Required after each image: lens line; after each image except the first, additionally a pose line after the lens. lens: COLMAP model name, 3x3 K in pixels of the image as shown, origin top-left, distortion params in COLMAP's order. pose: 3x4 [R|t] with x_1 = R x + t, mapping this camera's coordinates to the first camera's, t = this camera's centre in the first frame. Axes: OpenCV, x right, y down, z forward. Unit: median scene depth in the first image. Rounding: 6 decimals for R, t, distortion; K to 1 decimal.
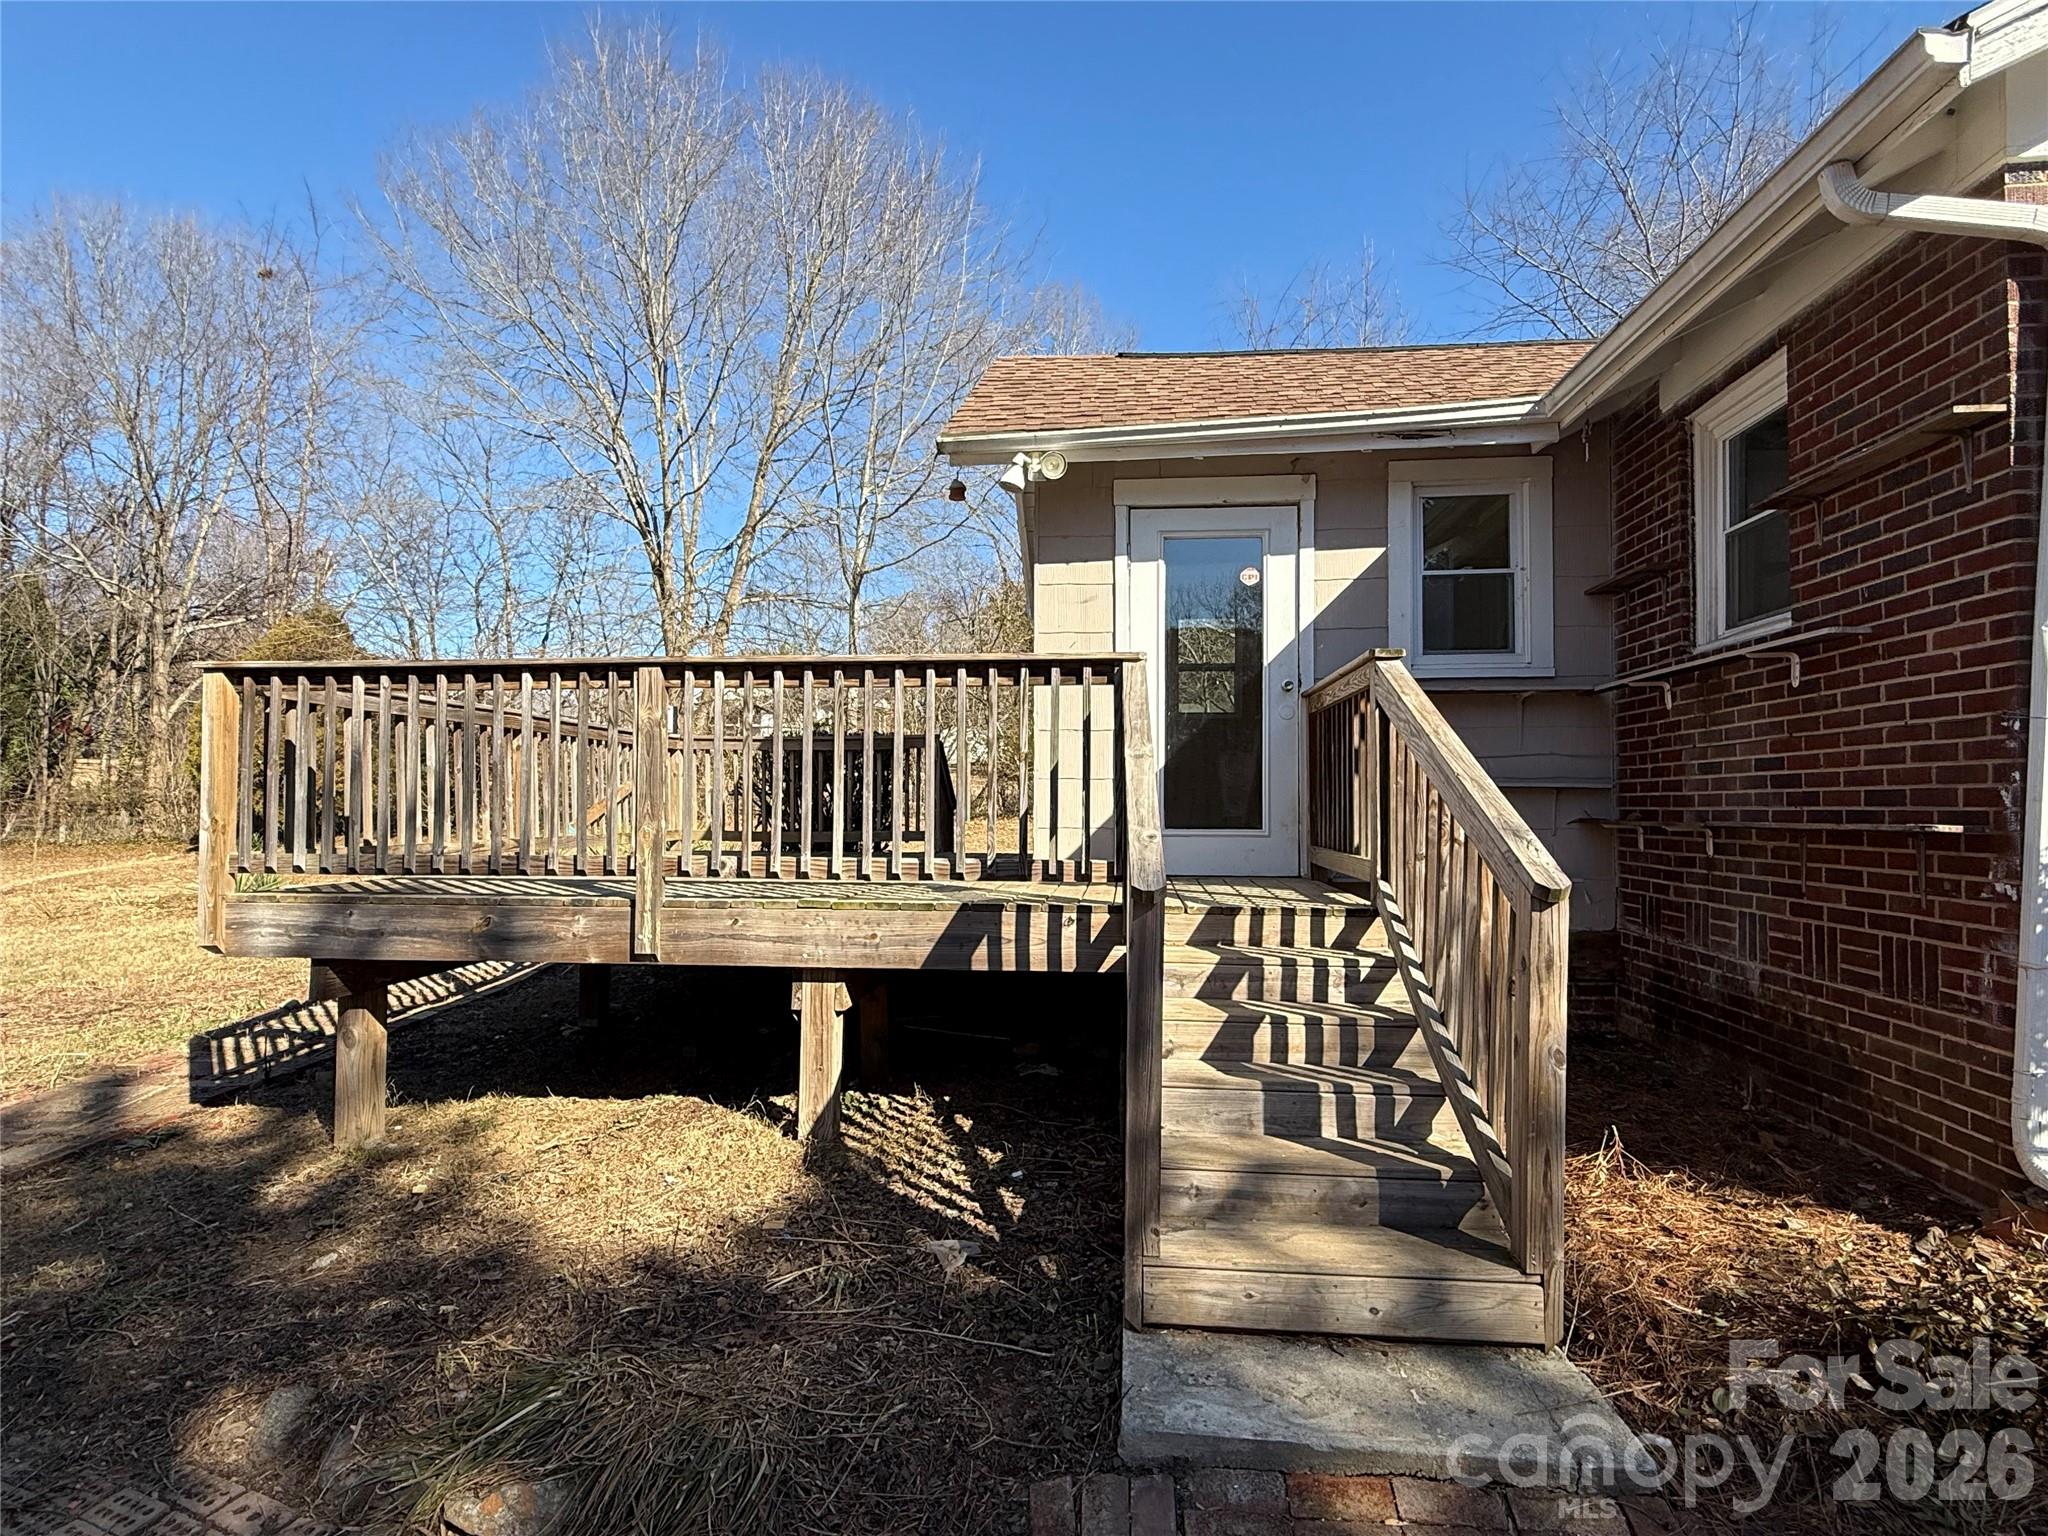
lens RADIAL K [[1038.9, 0, 1024.0], [0, 1038.9, 768.0], [0, 0, 1]] dist [-0.001051, 0.000780]
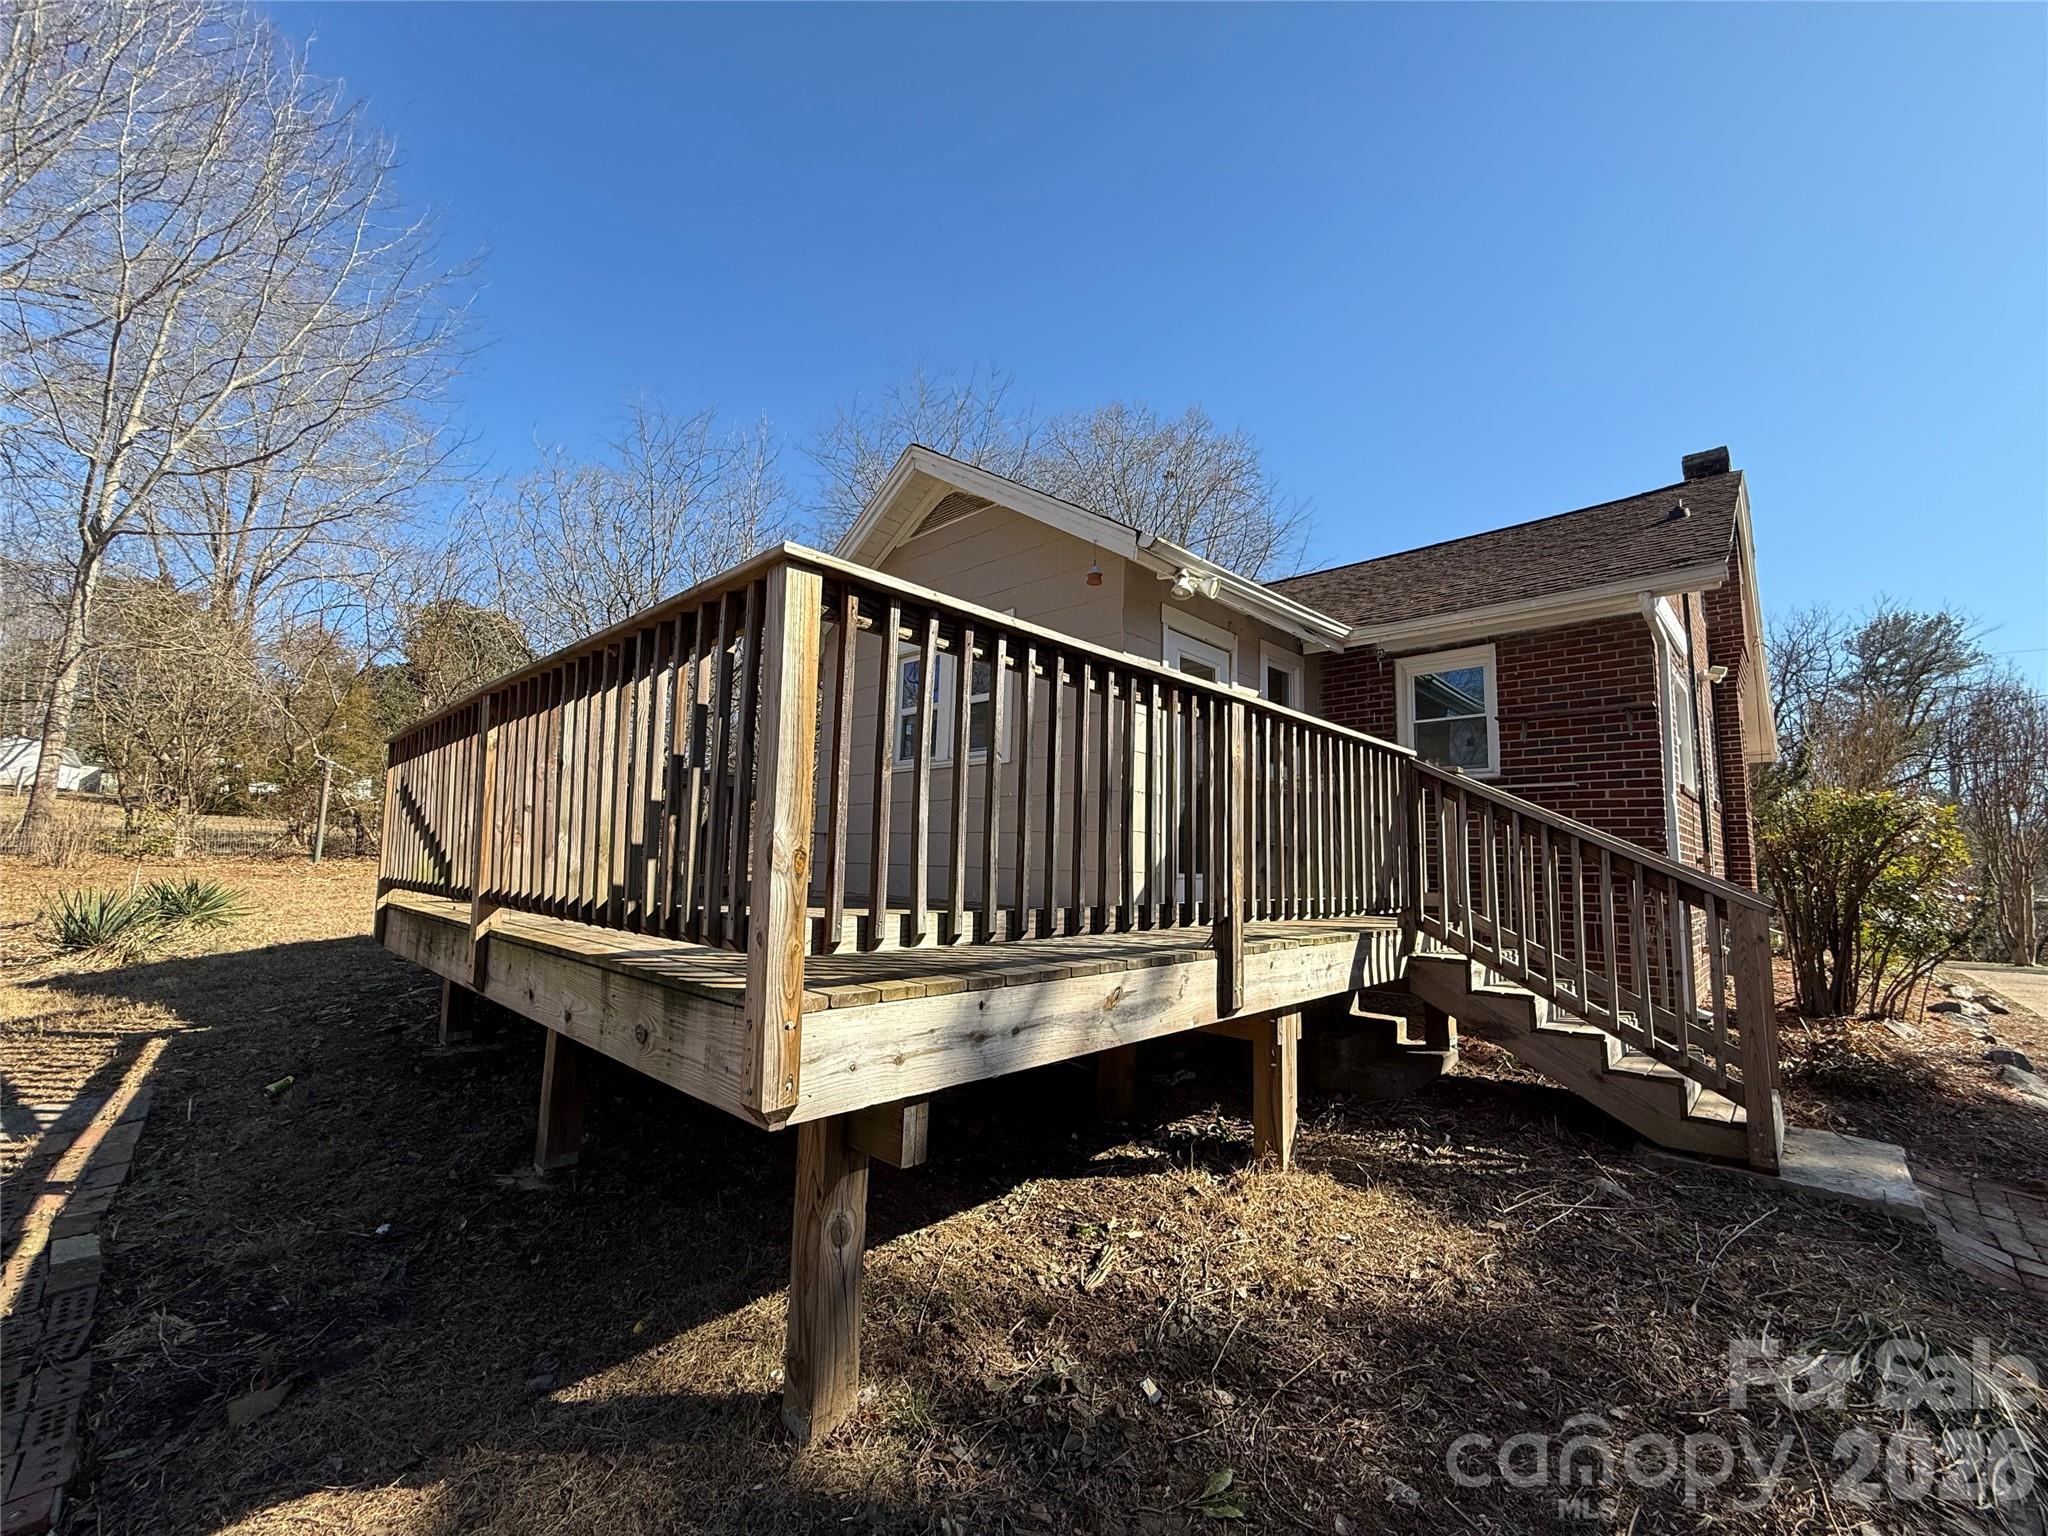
lens RADIAL K [[809.5, 0, 1020.1], [0, 809.5, 766.3], [0, 0, 1]] dist [0.000051, 0.000094]
pose [[0.624257, 0.104088, 0.774254, -1.060035], [-0.047283, 0.994301, -0.095547, 0.041241], [-0.779787, 0.023036, 0.625621, 0.684387]]
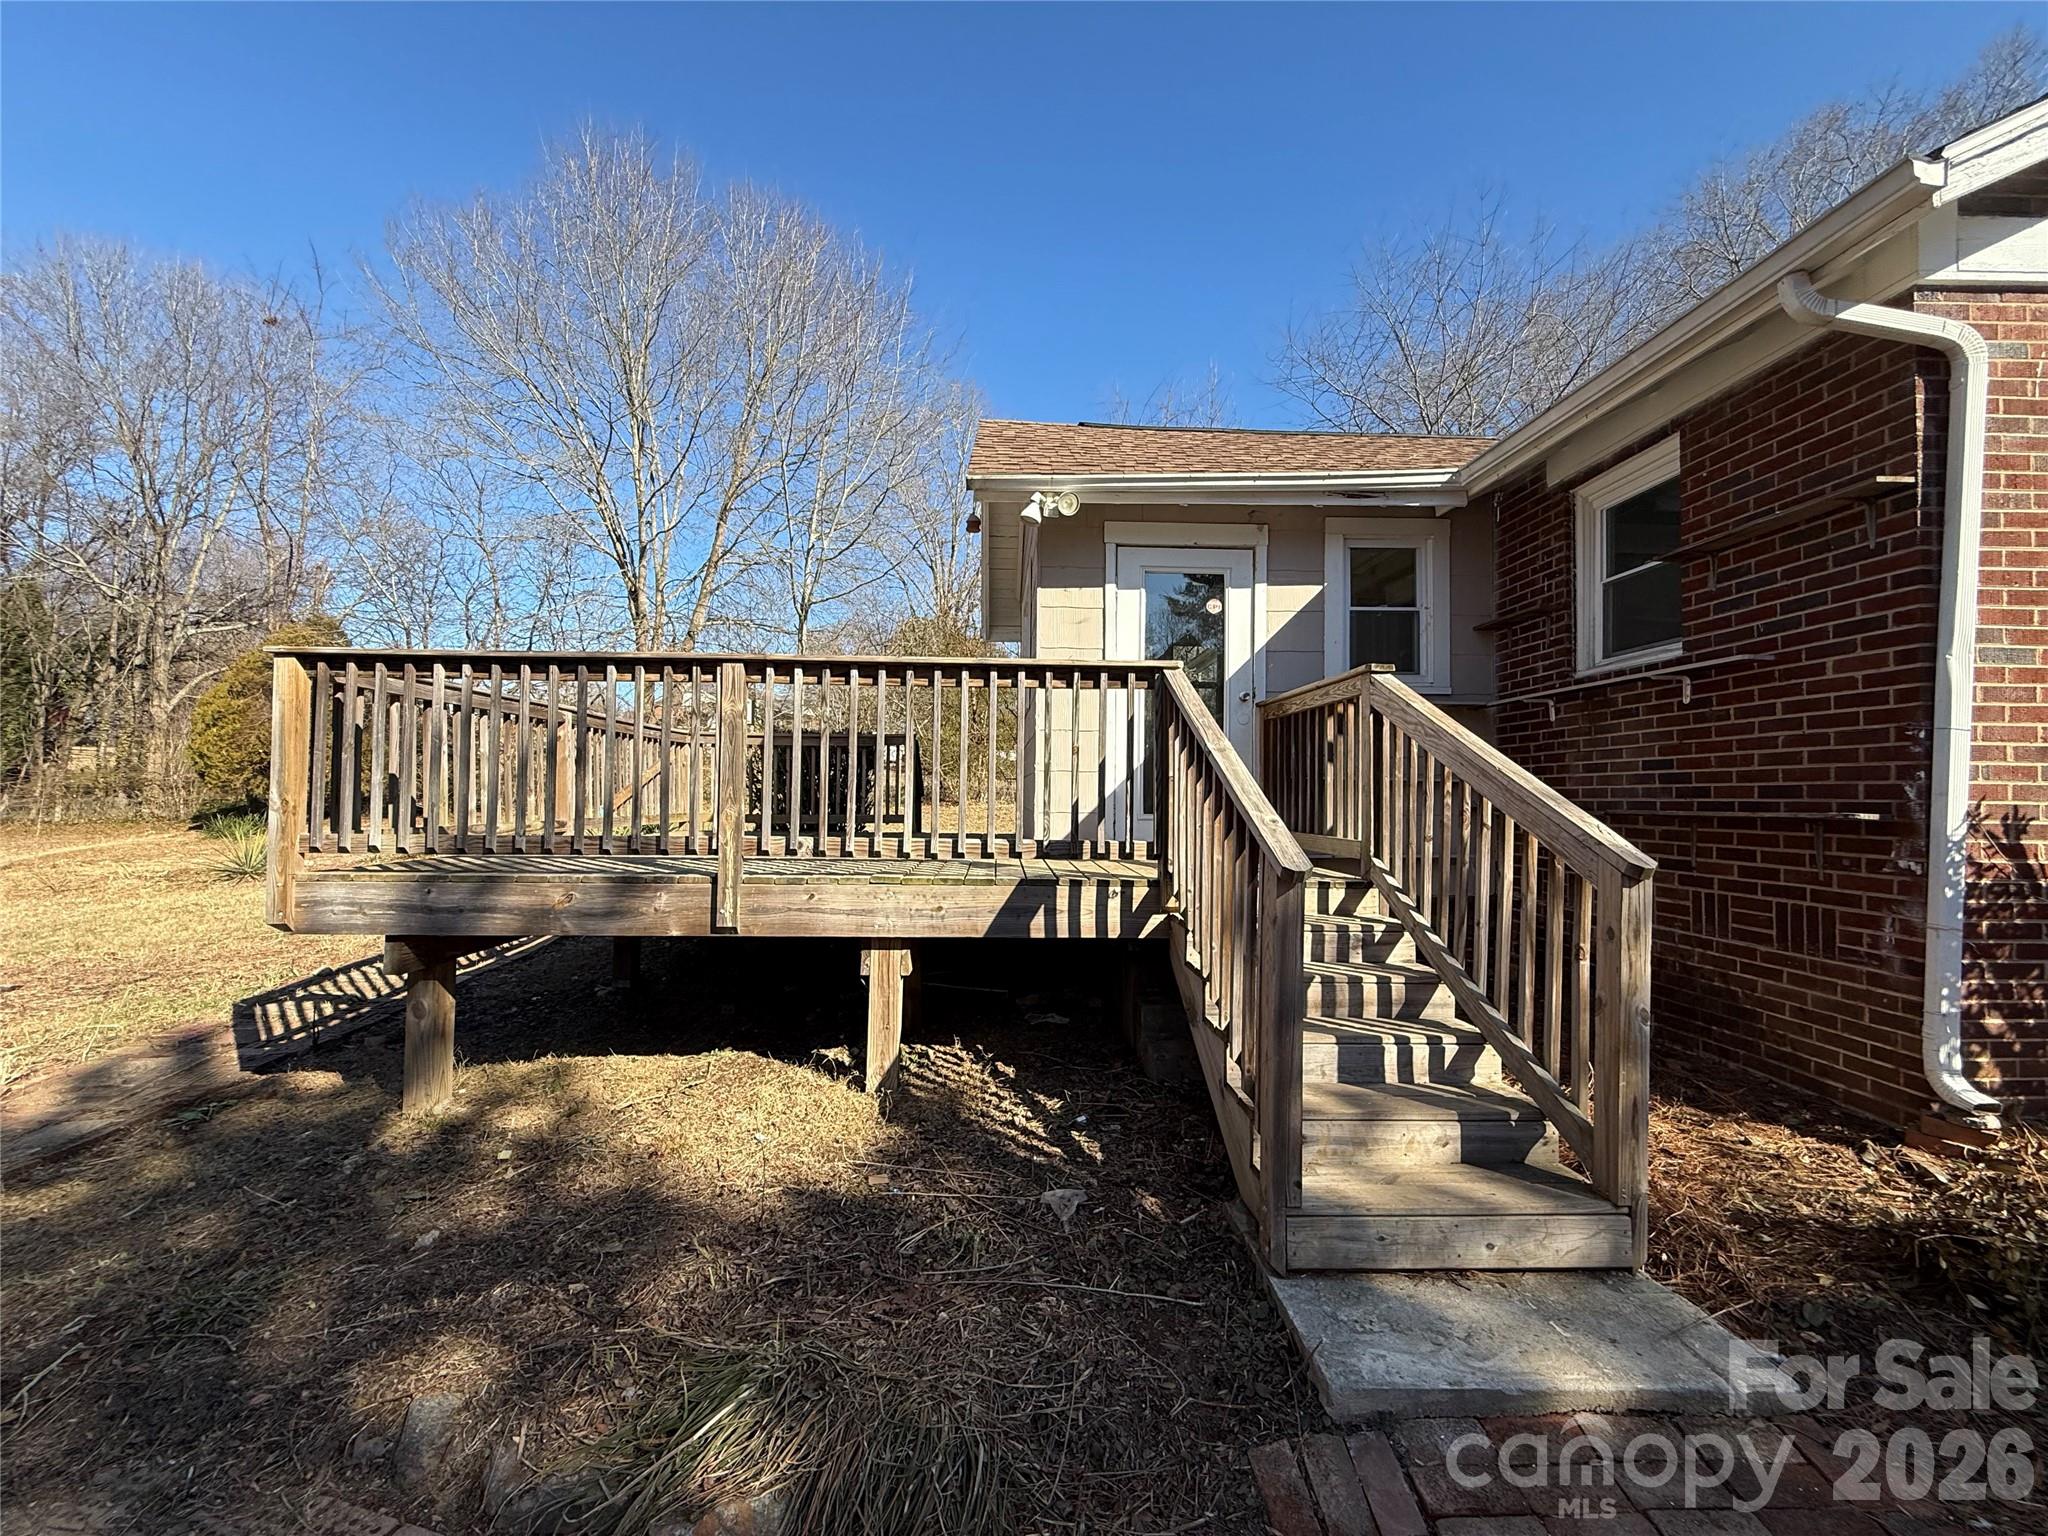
lens RADIAL K [[809.5, 0, 1020.1], [0, 809.5, 766.3], [0, 0, 1]] dist [0.000051, 0.000094]
pose [[0.991779, 0.011964, 0.127402, -0.168351], [-0.012035, 0.999928, -0.000209, 0.007485], [-0.127395, -0.001326, 0.991851, 0.120044]]
